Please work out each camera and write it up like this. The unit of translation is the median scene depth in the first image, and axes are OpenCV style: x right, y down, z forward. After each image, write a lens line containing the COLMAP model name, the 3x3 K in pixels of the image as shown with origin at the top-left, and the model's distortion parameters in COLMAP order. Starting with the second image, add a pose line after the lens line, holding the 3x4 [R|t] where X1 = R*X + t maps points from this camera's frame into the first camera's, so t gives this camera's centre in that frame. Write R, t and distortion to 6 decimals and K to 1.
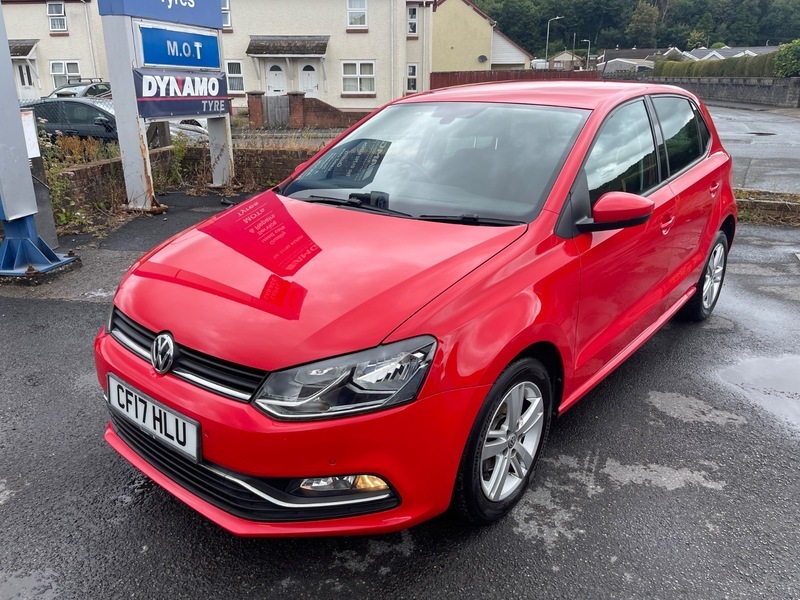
lens RADIAL K [[610.1, 0, 397.1], [0, 610.1, 306.2], [0, 0, 1]] dist [0.058599, -0.077858]
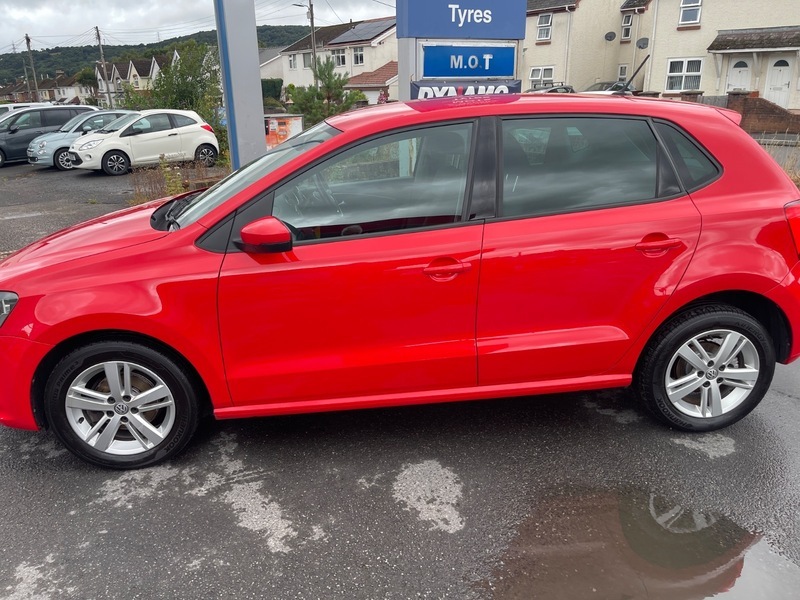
lens RADIAL K [[610.1, 0, 401.6], [0, 610.1, 294.6], [0, 0, 1]] dist [0.058599, -0.077858]
pose [[0.705961, 0.212036, -0.675766, 0.405104], [-0.221105, 0.972428, 0.074135, -0.062486], [0.672853, 0.097079, 0.733379, 0.142472]]
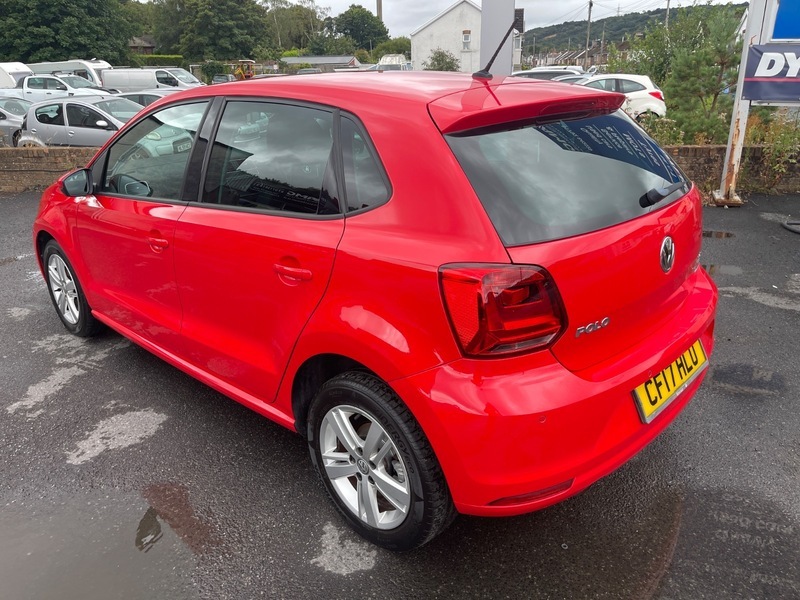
lens RADIAL K [[610.1, 0, 399.7], [0, 610.1, 300.8], [0, 0, 1]] dist [0.058599, -0.077858]
pose [[-0.061779, 0.363107, -0.929697, 0.528287], [-0.322843, 0.874132, 0.362858, -0.205850], [0.944434, 0.322563, 0.063224, 0.542328]]
